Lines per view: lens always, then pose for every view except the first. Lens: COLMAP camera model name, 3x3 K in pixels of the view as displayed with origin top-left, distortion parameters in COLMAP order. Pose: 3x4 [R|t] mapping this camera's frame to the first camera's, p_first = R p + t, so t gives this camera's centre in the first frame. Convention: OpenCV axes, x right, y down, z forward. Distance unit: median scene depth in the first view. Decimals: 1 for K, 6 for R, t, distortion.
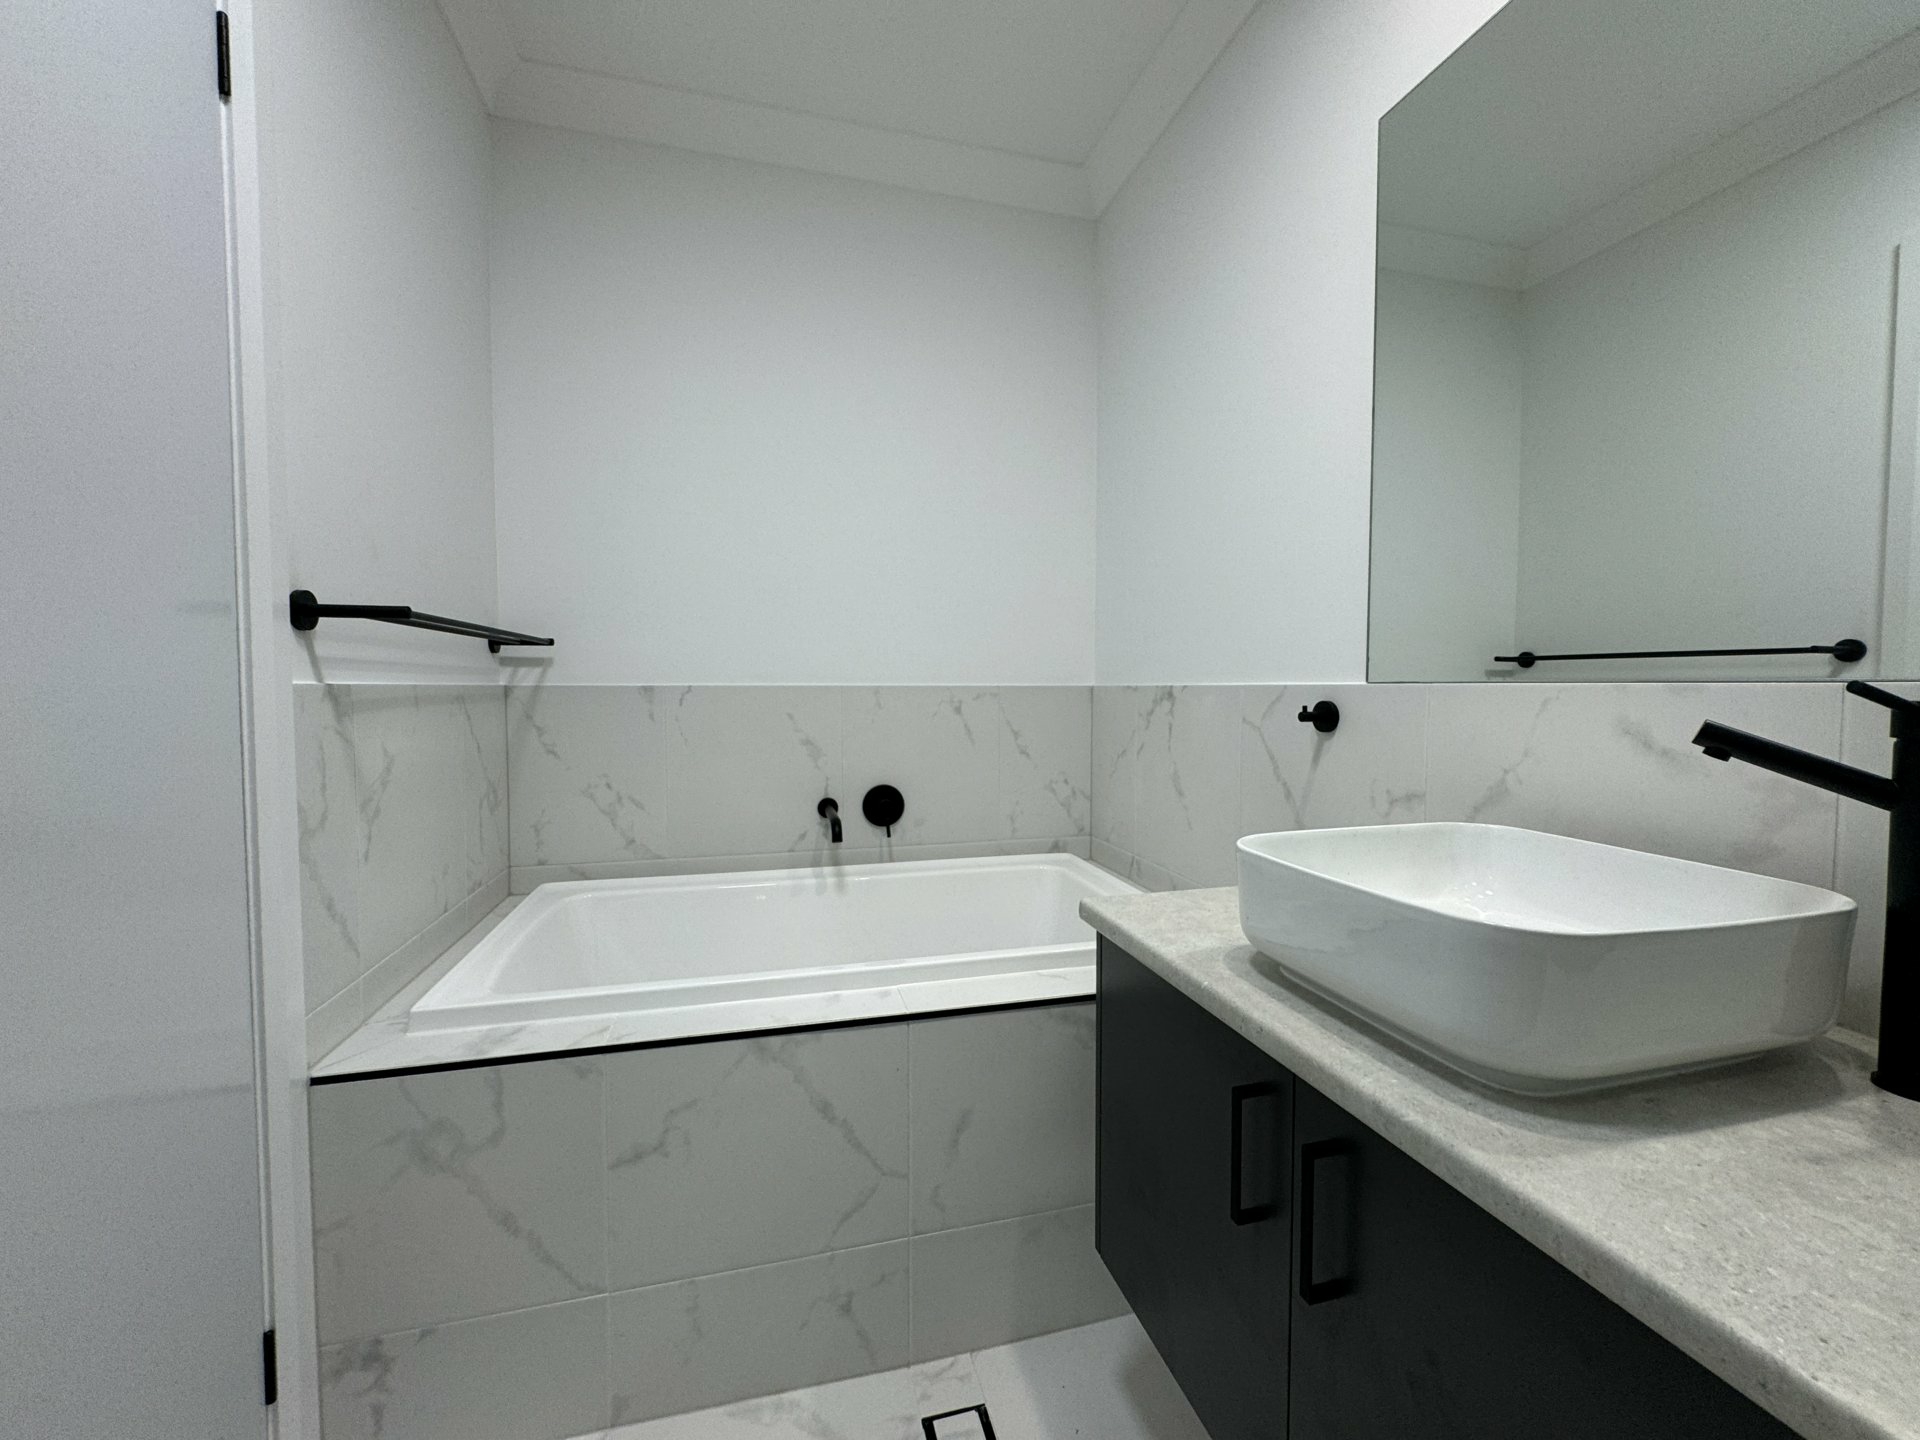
lens RADIAL K [[782.3, 0, 960.0], [0, 782.3, 720.0], [0, 0, 1]] dist [-0.002207, -0.000034]
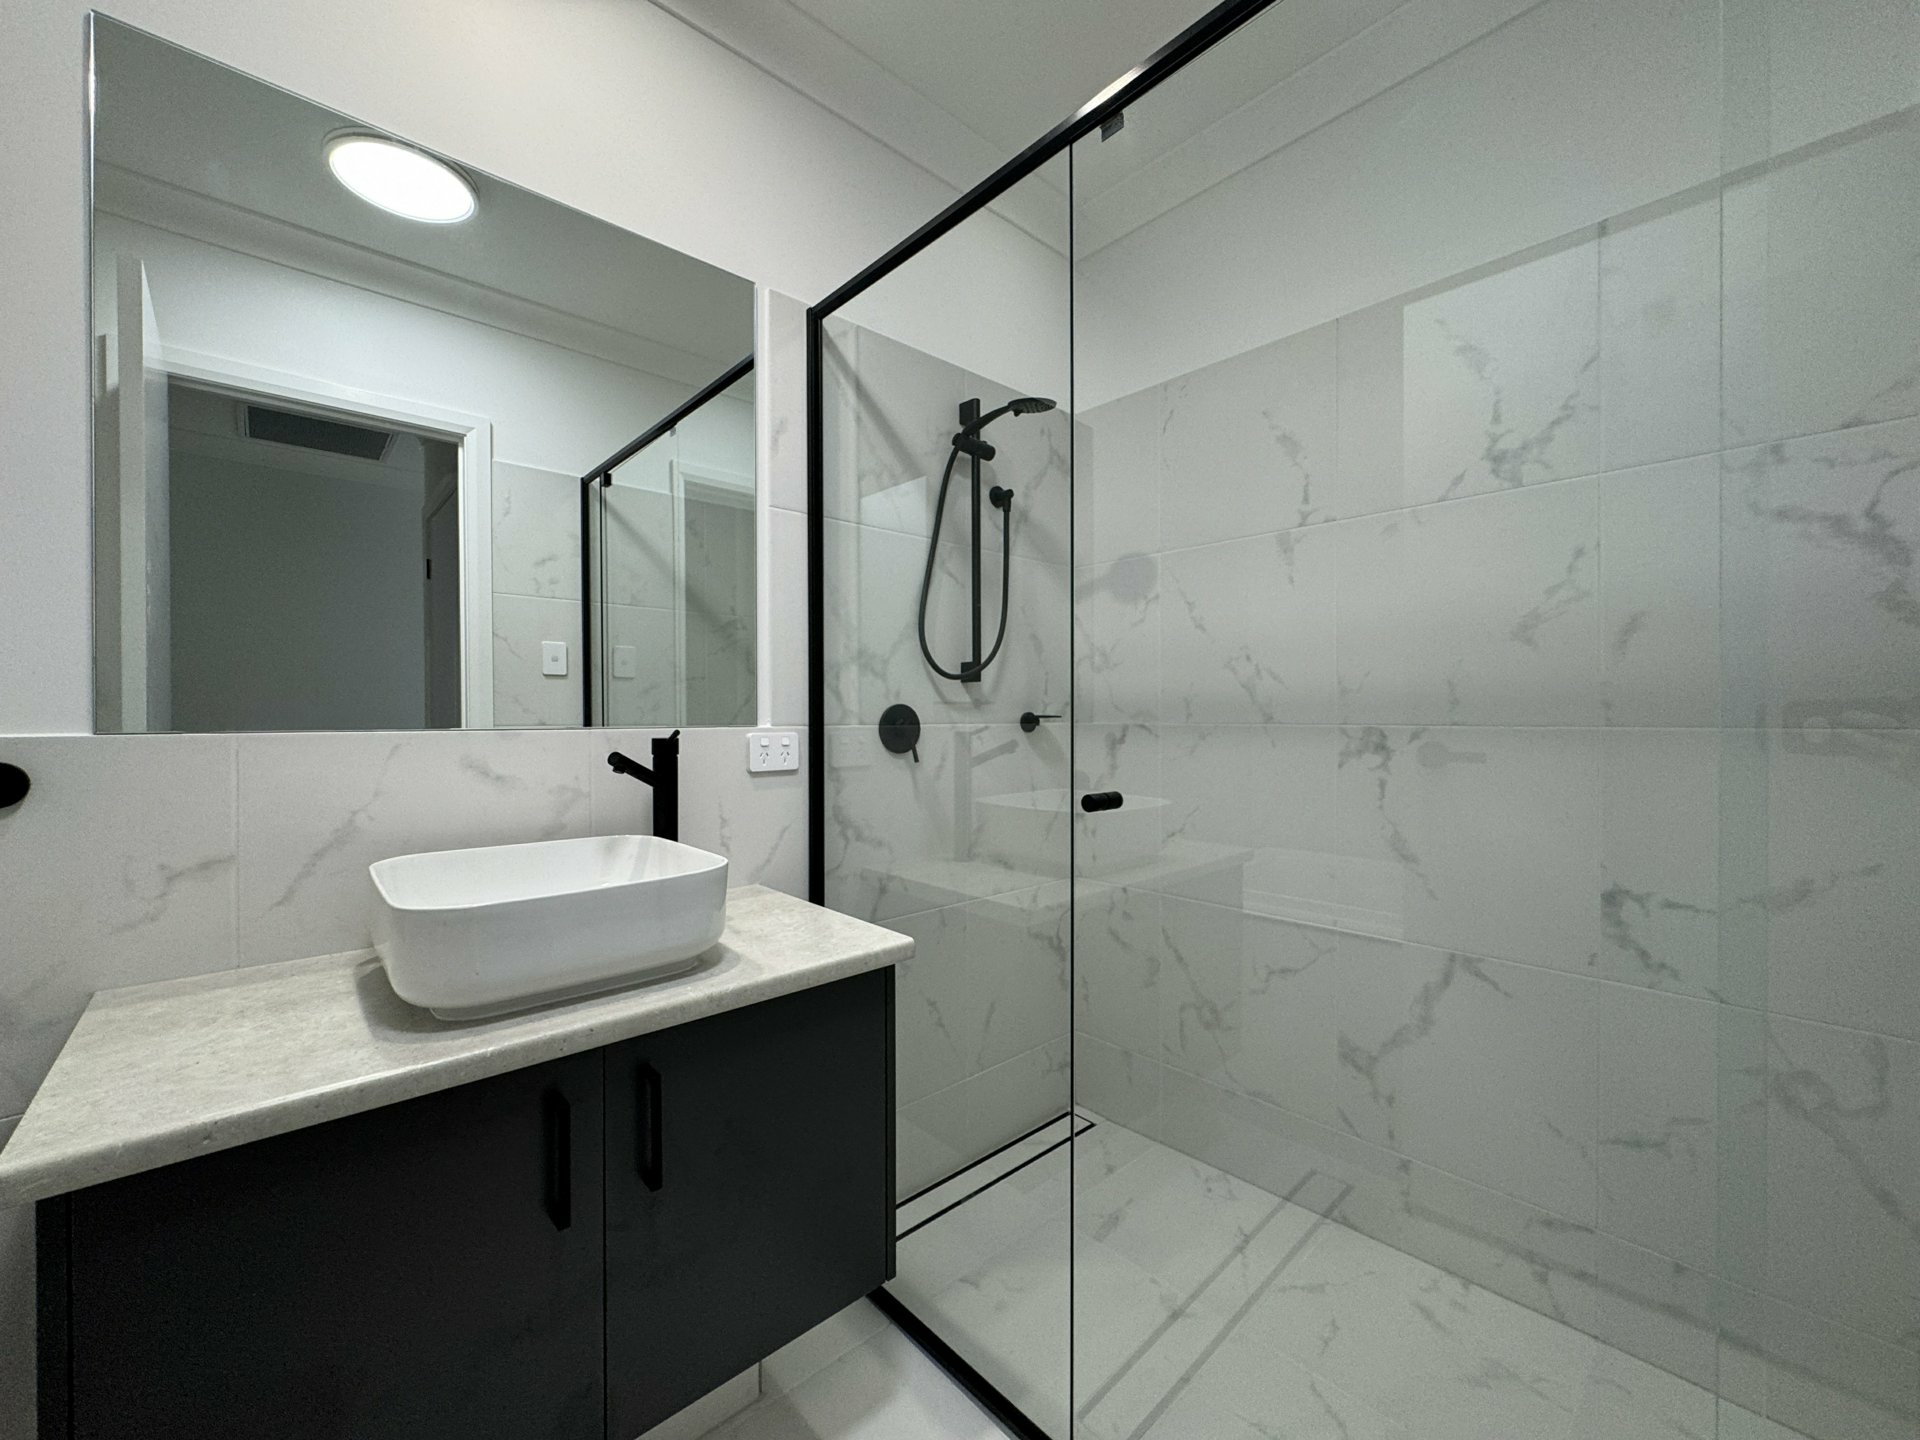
lens RADIAL K [[782.3, 0, 960.0], [0, 782.3, 720.0], [0, 0, 1]] dist [-0.002207, -0.000034]
pose [[-0.479731, -0.005814, 0.877396, -0.795733], [0.038917, 0.998853, 0.027897, -0.072838], [-0.876552, 0.047529, -0.478955, 0.918922]]
